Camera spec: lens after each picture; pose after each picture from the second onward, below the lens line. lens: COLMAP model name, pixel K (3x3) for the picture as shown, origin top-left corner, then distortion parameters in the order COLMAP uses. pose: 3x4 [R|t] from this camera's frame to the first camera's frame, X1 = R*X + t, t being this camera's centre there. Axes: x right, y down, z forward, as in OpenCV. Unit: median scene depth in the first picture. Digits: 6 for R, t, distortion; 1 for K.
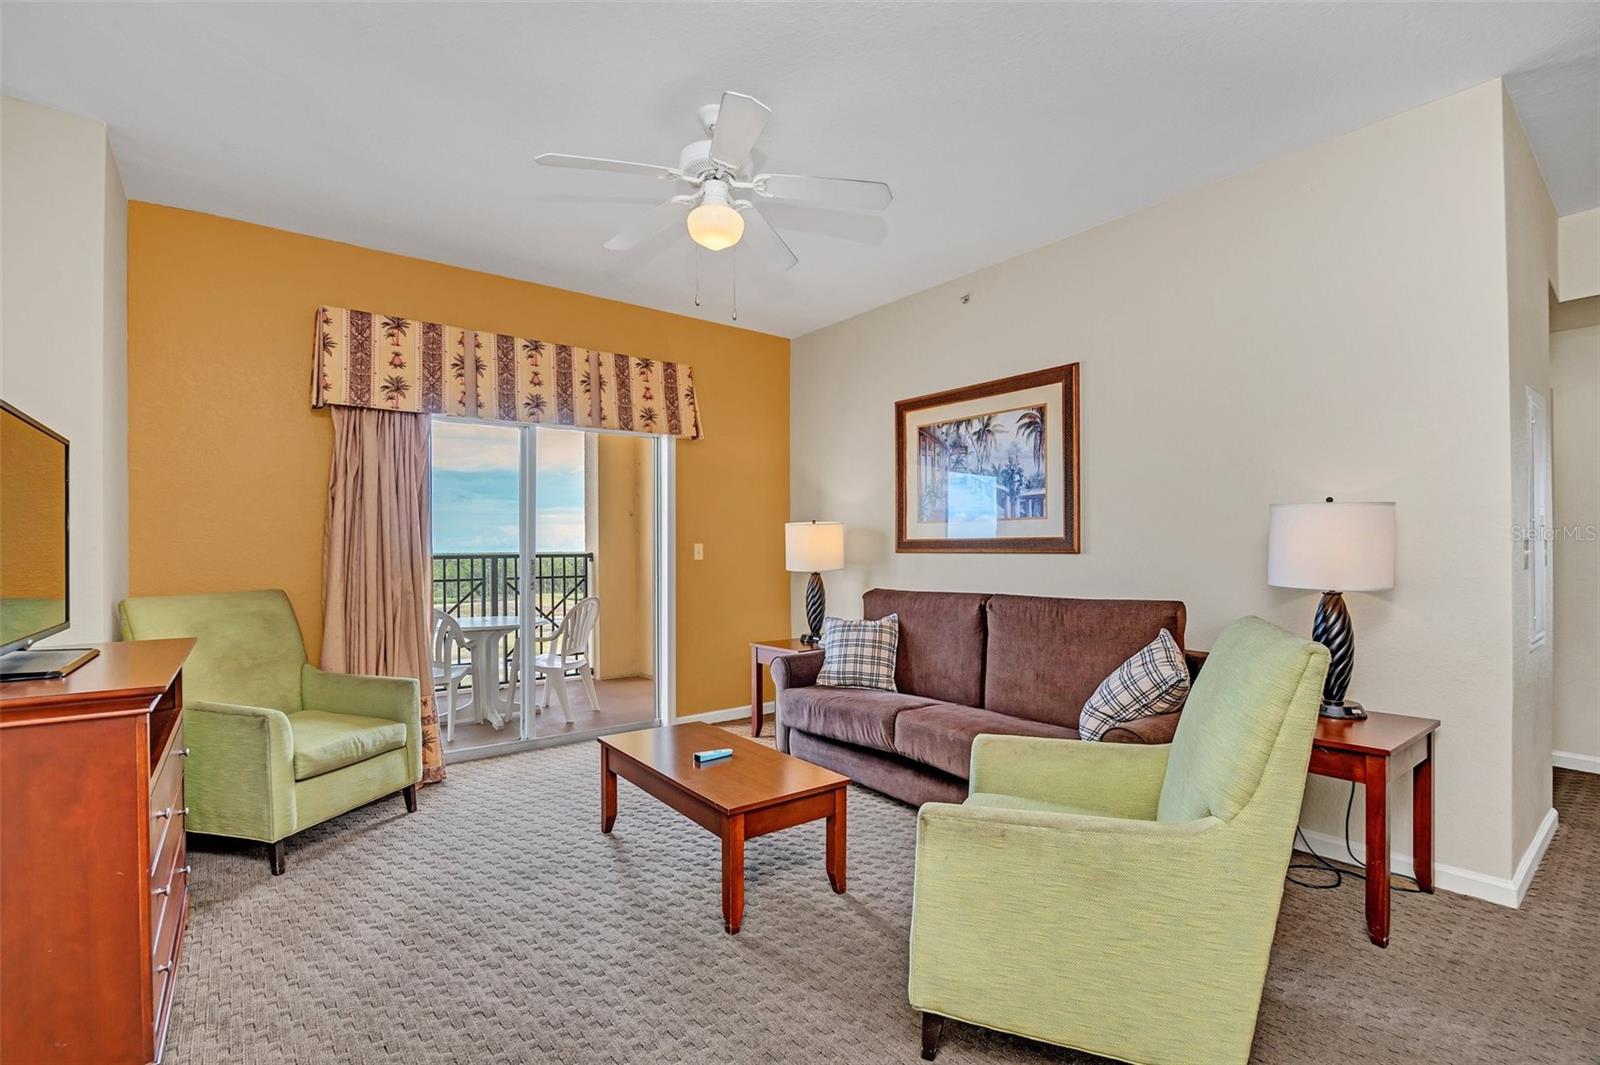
lens RADIAL K [[726.0, 0, 796.3], [0, 726.0, 544.0], [0, 0, 1]] dist [-0.042757, 0.010121]
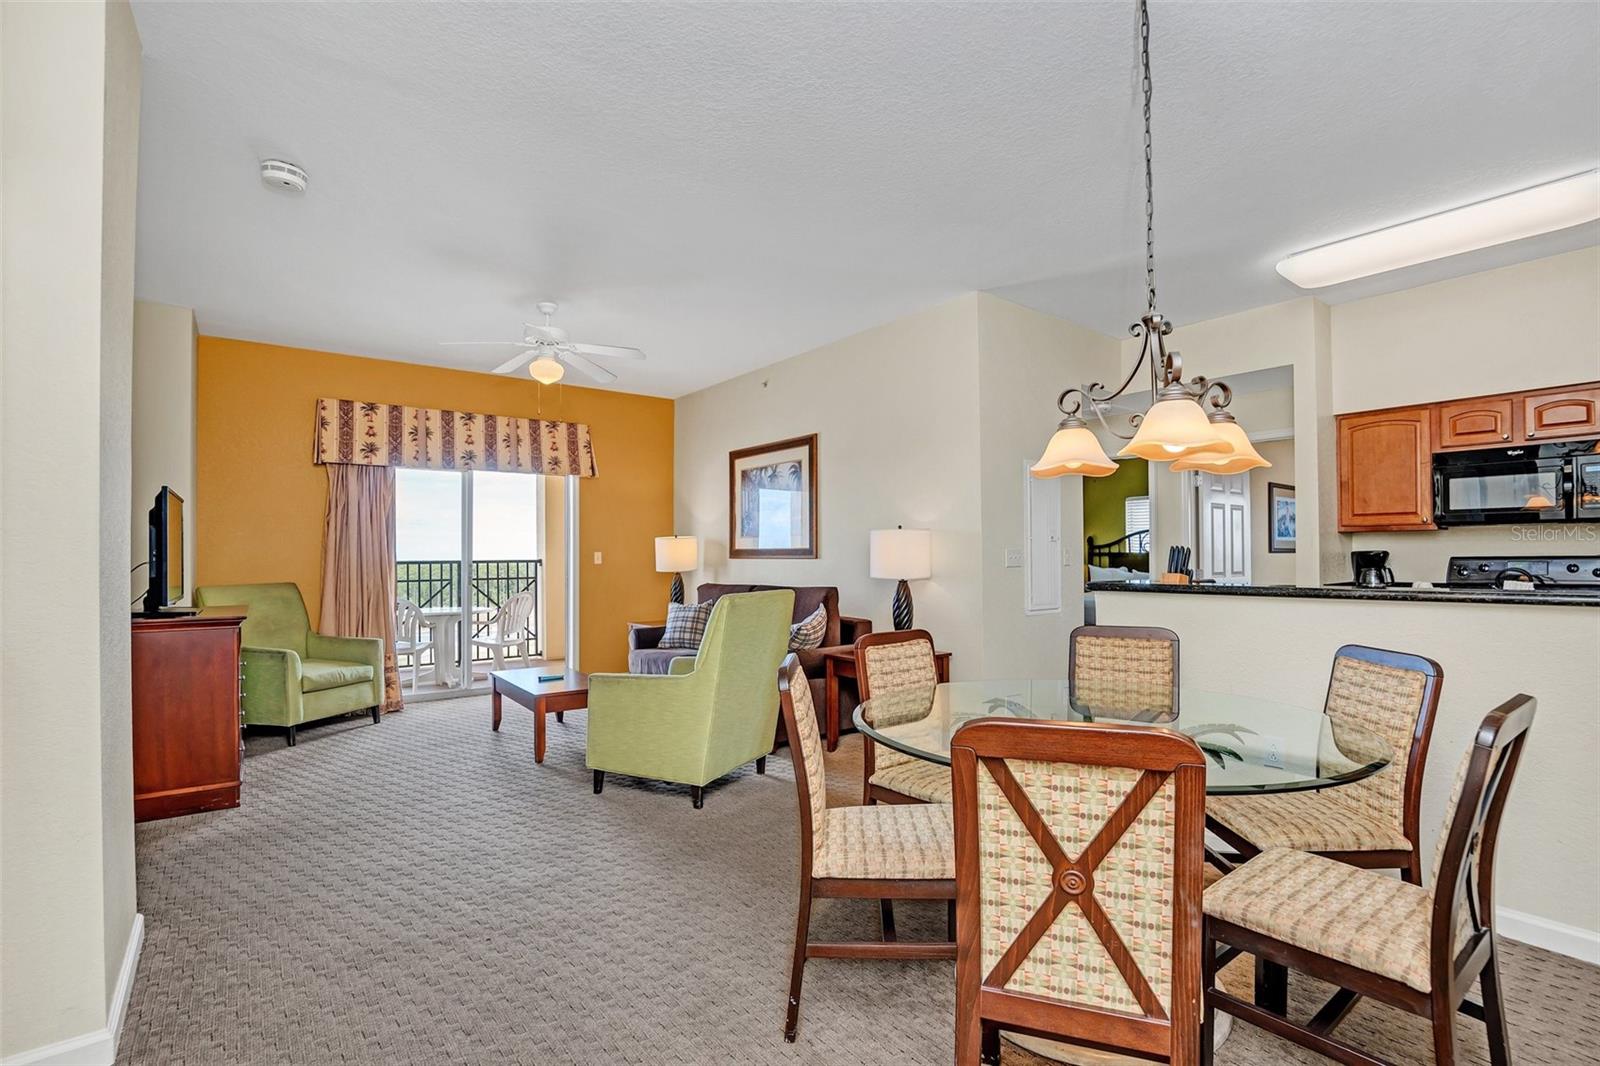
lens RADIAL K [[702.9, 0, 798.2], [0, 702.9, 545.4], [0, 0, 1]] dist [-0.025283, 0.000758]
pose [[0.999957, -0.001408, 0.009175, 0.320499], [0.001478, 0.999969, -0.007677, -0.003134], [-0.009164, 0.007690, 0.999928, -0.462280]]
